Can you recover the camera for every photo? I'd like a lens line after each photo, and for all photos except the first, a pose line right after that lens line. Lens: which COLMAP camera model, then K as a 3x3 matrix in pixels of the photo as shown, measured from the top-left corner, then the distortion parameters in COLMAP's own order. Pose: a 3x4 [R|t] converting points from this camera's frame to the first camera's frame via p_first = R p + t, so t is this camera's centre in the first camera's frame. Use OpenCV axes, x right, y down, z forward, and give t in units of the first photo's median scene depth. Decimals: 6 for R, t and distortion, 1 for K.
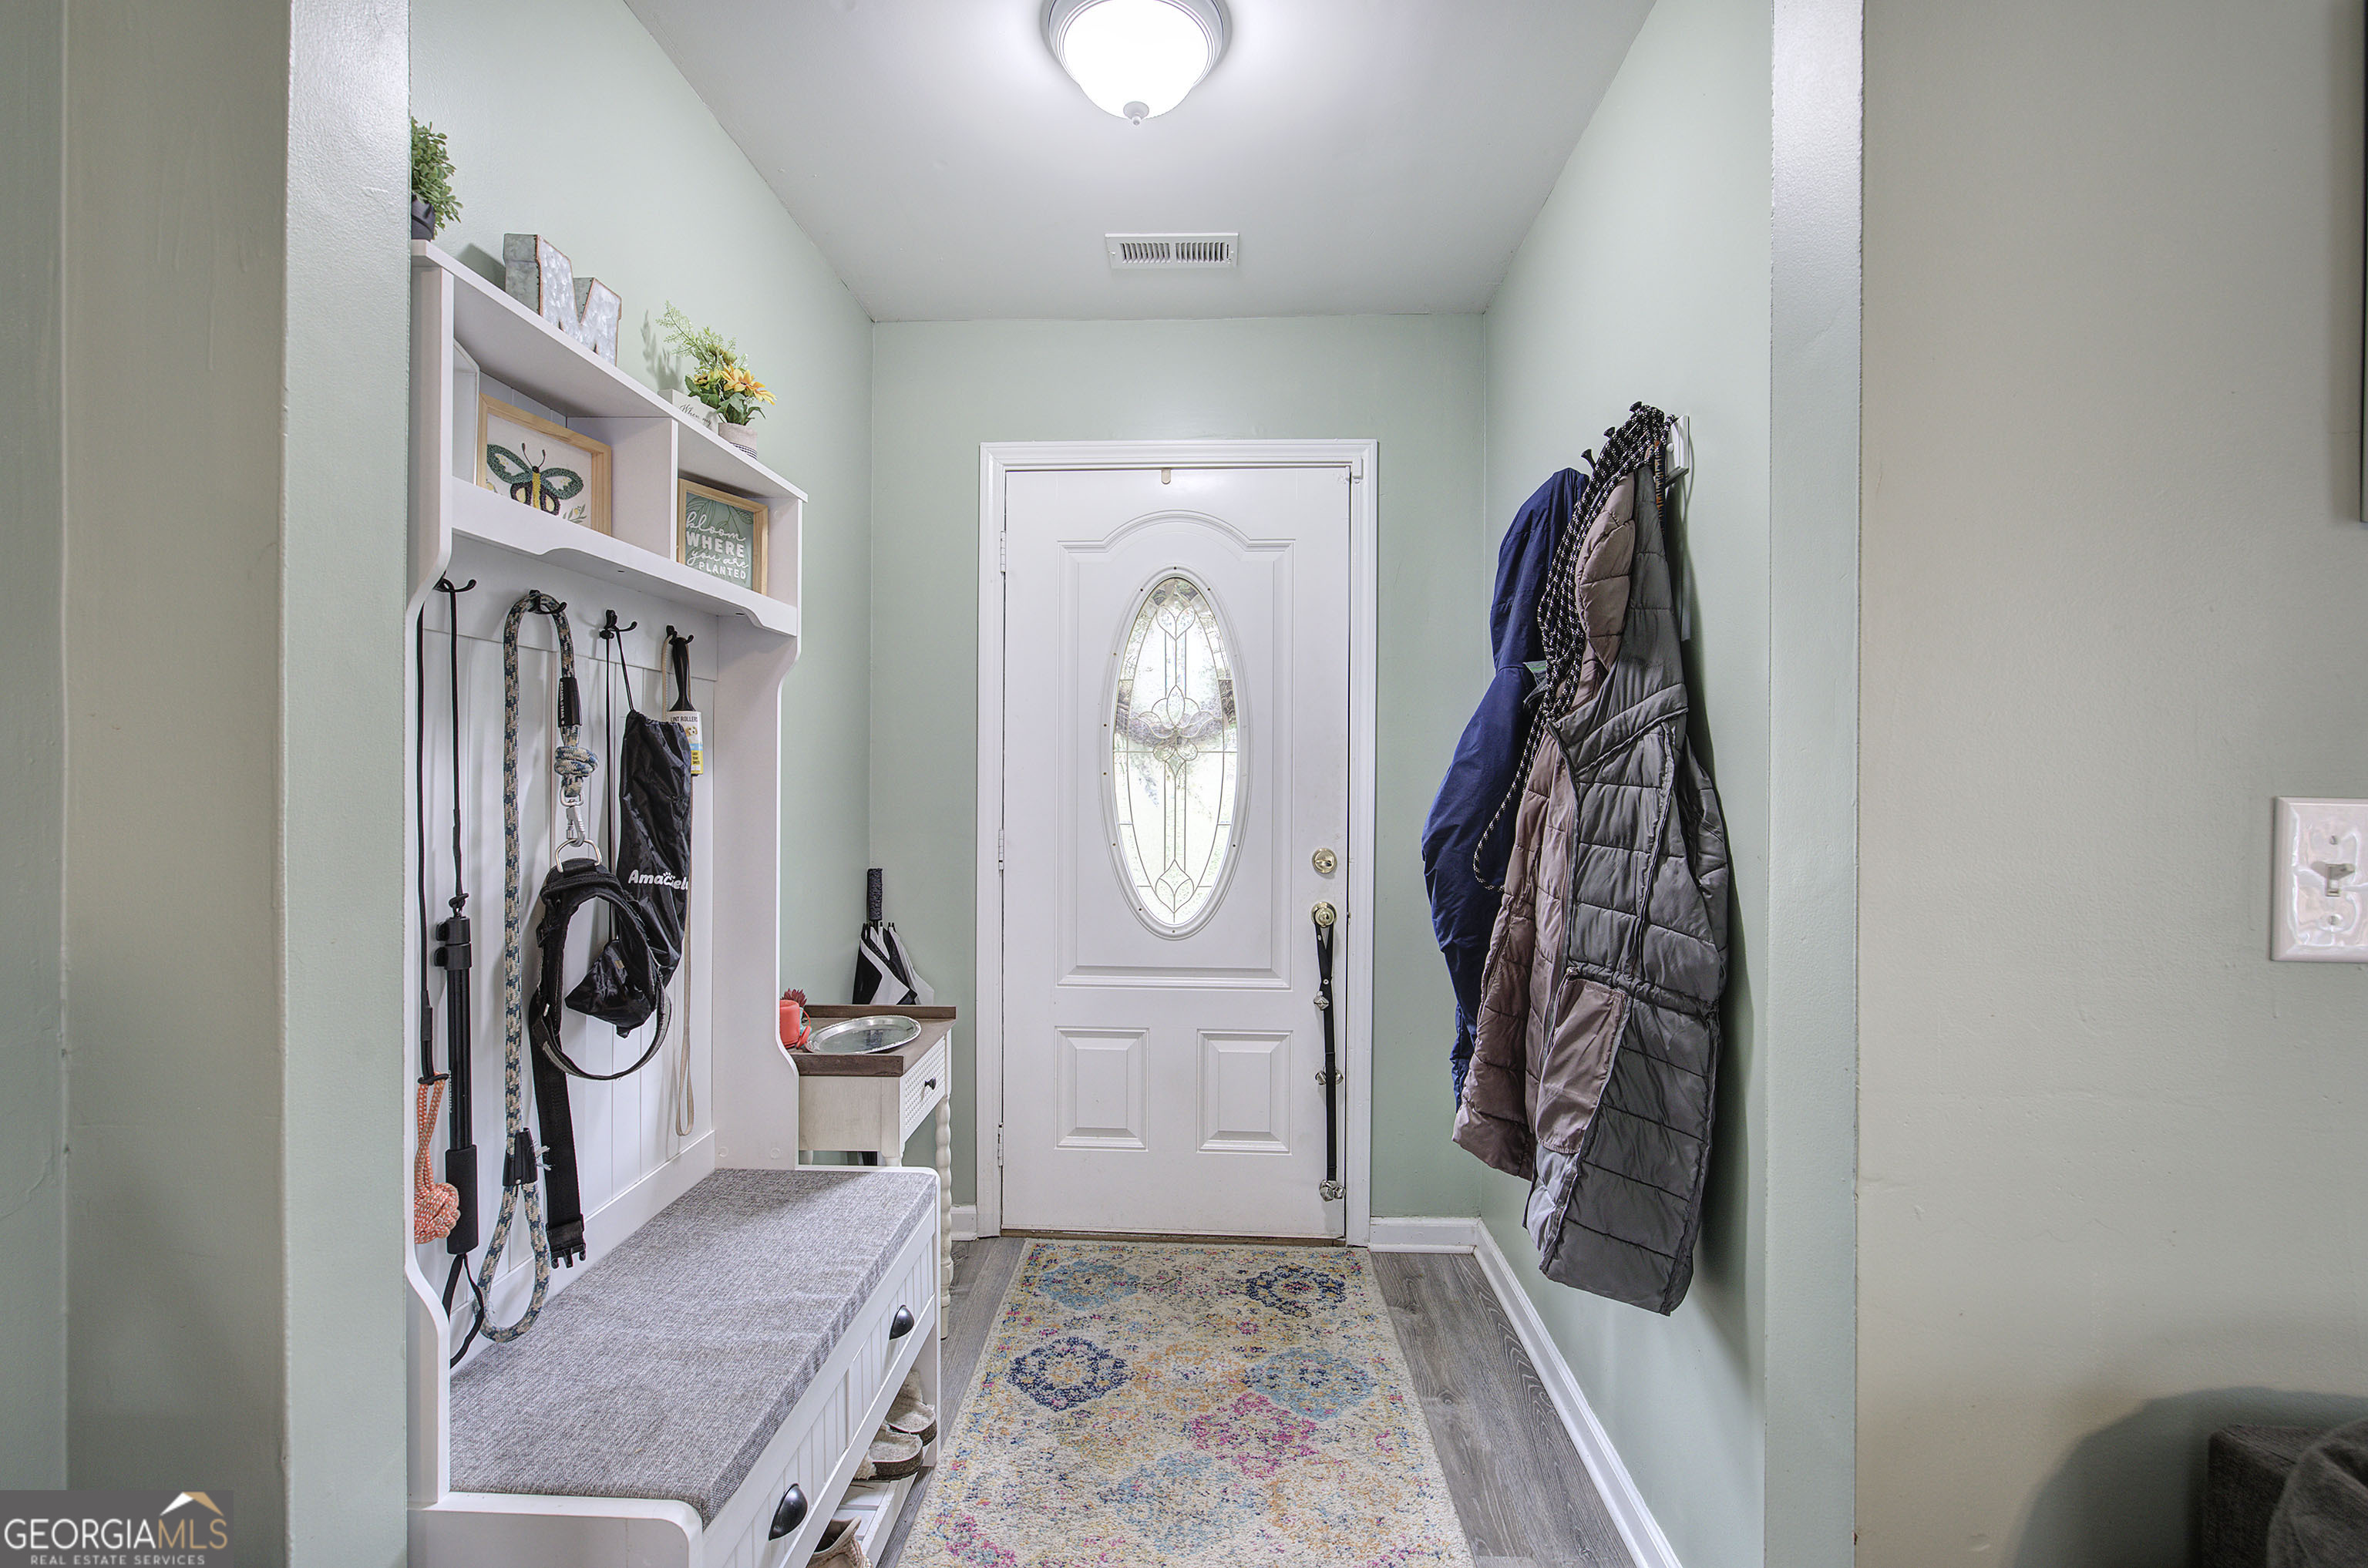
lens RADIAL K [[1006.1, 0, 1182.2], [0, 1006.1, 780.1], [0, 0, 1]] dist [-0.004454, 0.001444]
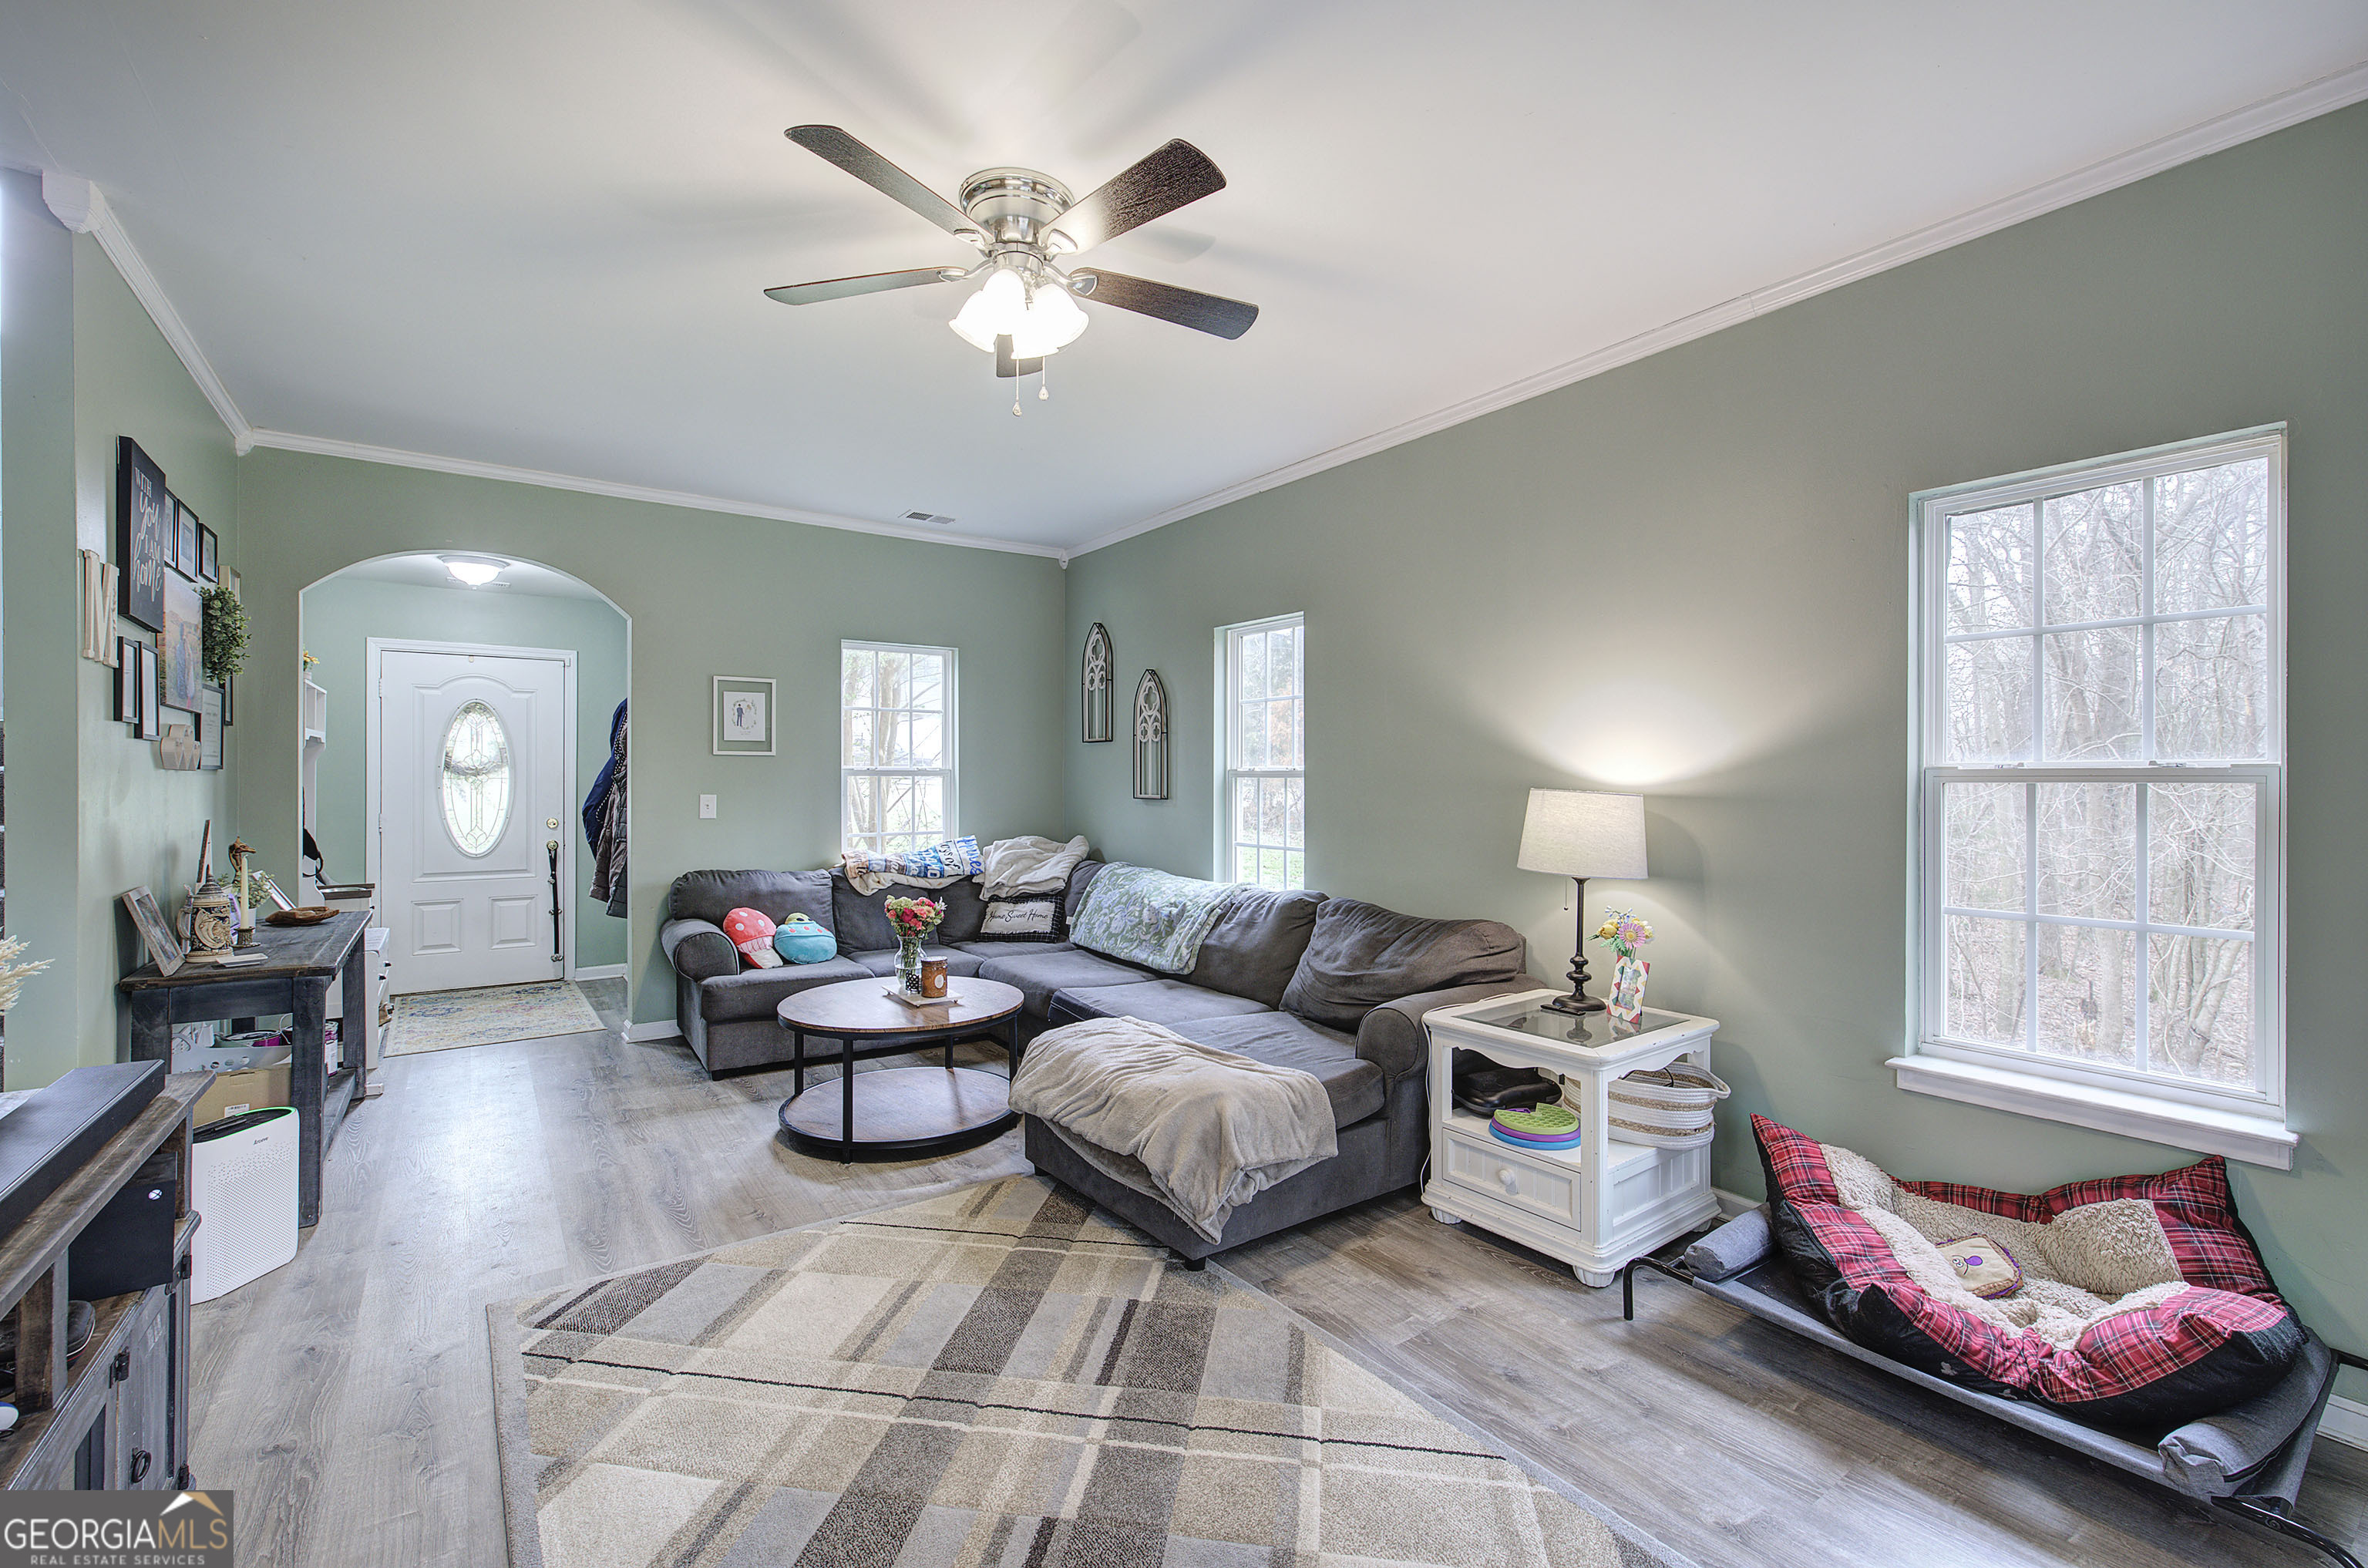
lens RADIAL K [[1006.1, 0, 1196.6], [0, 1006.1, 786.6], [0, 0, 1]] dist [-0.004454, 0.001444]
pose [[0.802151, -0.005510, 0.597096, -0.058282], [0.008338, 0.999963, -0.001973, 0.009625], [-0.597063, 0.006561, 0.802167, -1.857084]]
